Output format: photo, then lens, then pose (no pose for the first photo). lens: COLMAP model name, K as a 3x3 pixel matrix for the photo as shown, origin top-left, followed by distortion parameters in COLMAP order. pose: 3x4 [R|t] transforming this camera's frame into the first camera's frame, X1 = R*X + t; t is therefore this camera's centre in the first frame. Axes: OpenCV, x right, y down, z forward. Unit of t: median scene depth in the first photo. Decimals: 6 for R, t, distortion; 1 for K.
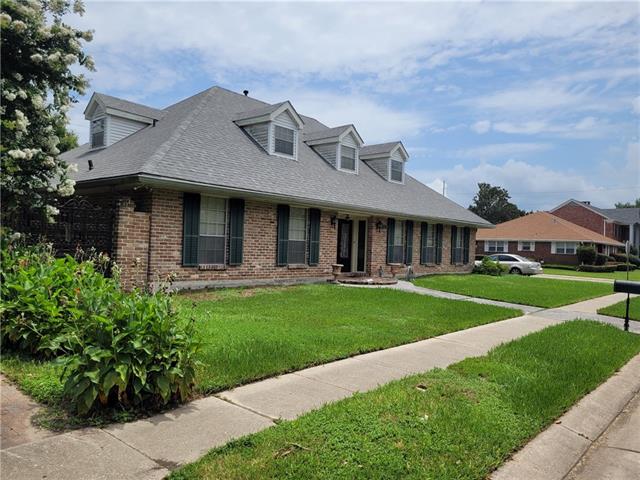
lens RADIAL K [[495.0, 0, 323.0], [0, 495.0, 241.9], [0, 0, 1]] dist [0.013704, 0.001539]
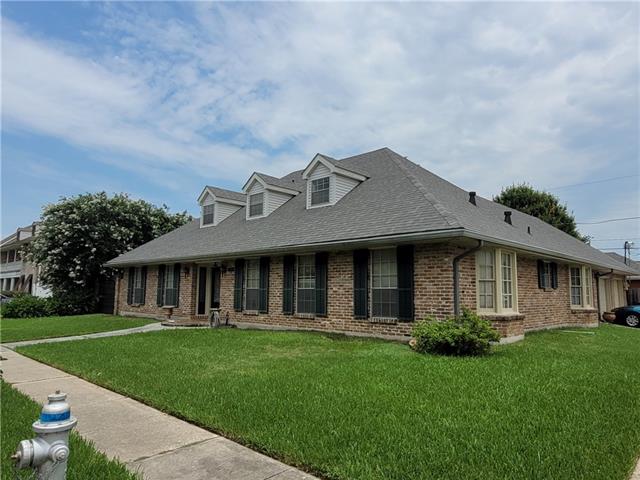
lens RADIAL K [[448.1, 0, 322.6], [0, 448.1, 238.7], [0, 0, 1]] dist [-0.010354, 0.001006]
pose [[-0.062645, -0.162308, -0.984750, 0.951236], [-0.010018, 0.986740, -0.161999, 0.047141], [0.997986, -0.000283, -0.063440, 1.218785]]
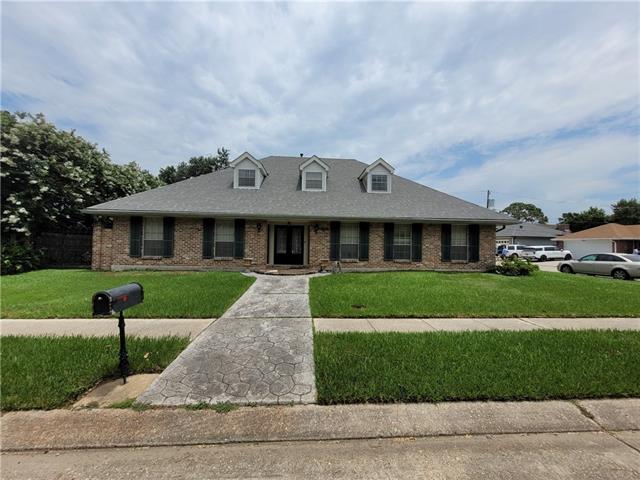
lens RADIAL K [[253.8, 0, 333.1], [0, 253.8, 244.3], [0, 0, 1]] dist [0.003400, 0.000168]
pose [[0.700209, -0.032607, -0.713193, 0.587490], [0.013593, 0.999384, -0.032345, 0.028093], [0.713809, 0.012954, 0.700221, 0.566019]]
